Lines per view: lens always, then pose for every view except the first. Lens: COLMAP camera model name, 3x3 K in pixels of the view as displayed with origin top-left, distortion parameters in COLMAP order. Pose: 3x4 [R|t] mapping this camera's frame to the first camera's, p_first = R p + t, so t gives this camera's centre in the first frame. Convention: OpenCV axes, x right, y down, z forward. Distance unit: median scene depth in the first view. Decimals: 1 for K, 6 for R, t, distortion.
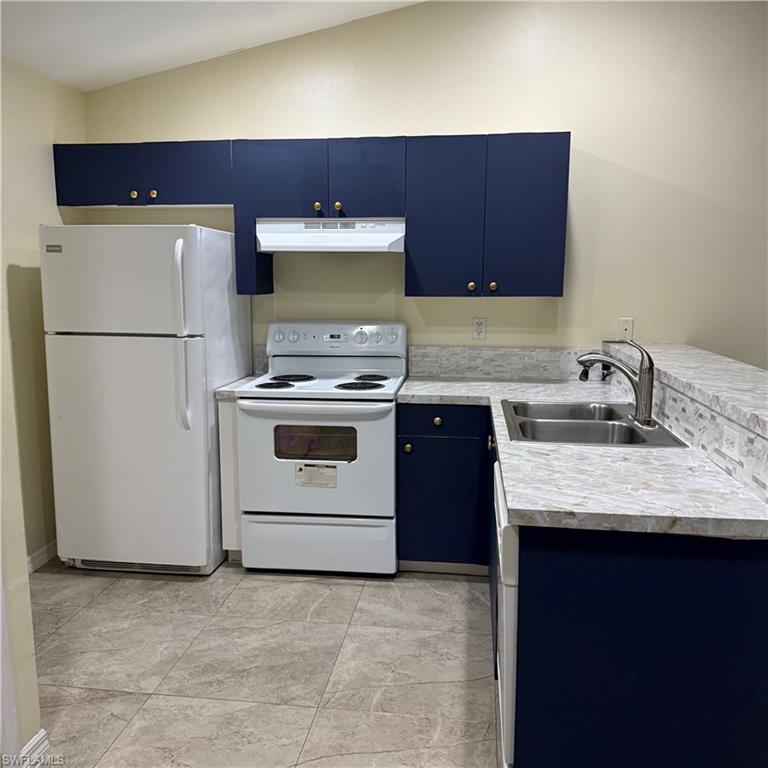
lens RADIAL K [[718.0, 0, 384.0], [0, 718.0, 384.0], [0, 0, 1]] dist [0.155453, -0.326335]
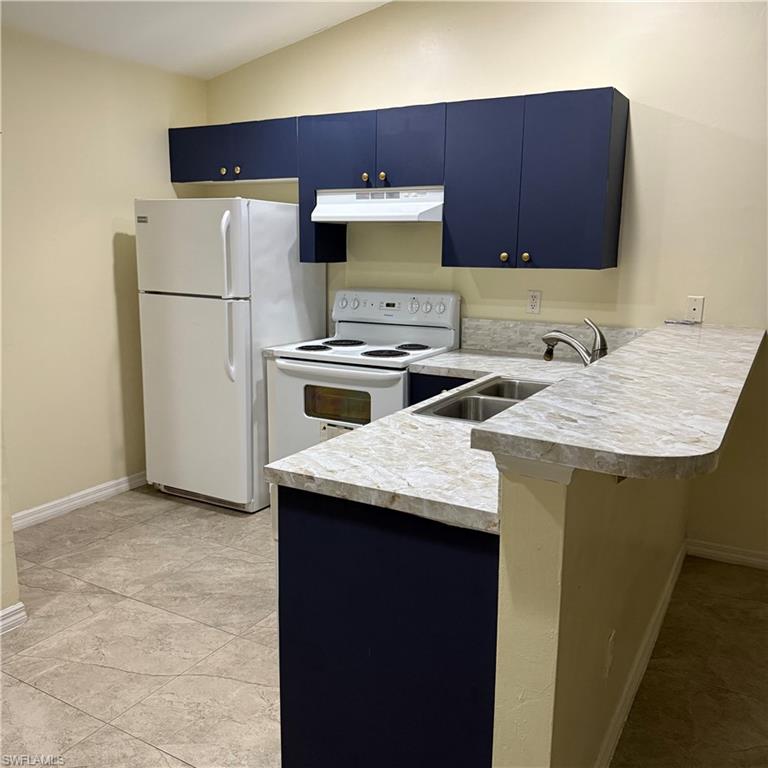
lens RADIAL K [[718.0, 0, 384.0], [0, 718.0, 384.0], [0, 0, 1]] dist [0.155453, -0.326335]
pose [[0.924280, 0.079577, -0.373327, 0.347339], [-0.065195, 0.996568, 0.051015, -0.006070], [0.376105, -0.022813, 0.926296, 0.047045]]
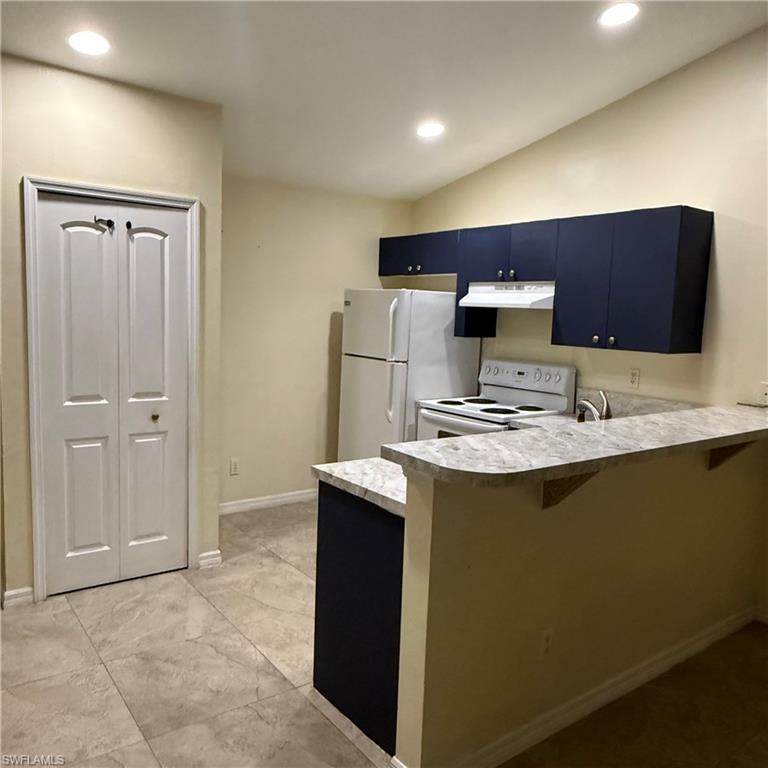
lens RADIAL K [[660.6, 0, 384.0], [0, 660.6, 384.0], [0, 0, 1]] dist [-0.008004, -0.000775]
pose [[0.696951, 0.102310, -0.709783, 0.647136], [-0.141481, 0.989934, 0.003769, -0.020174], [0.703024, 0.097794, 0.704410, 0.019944]]
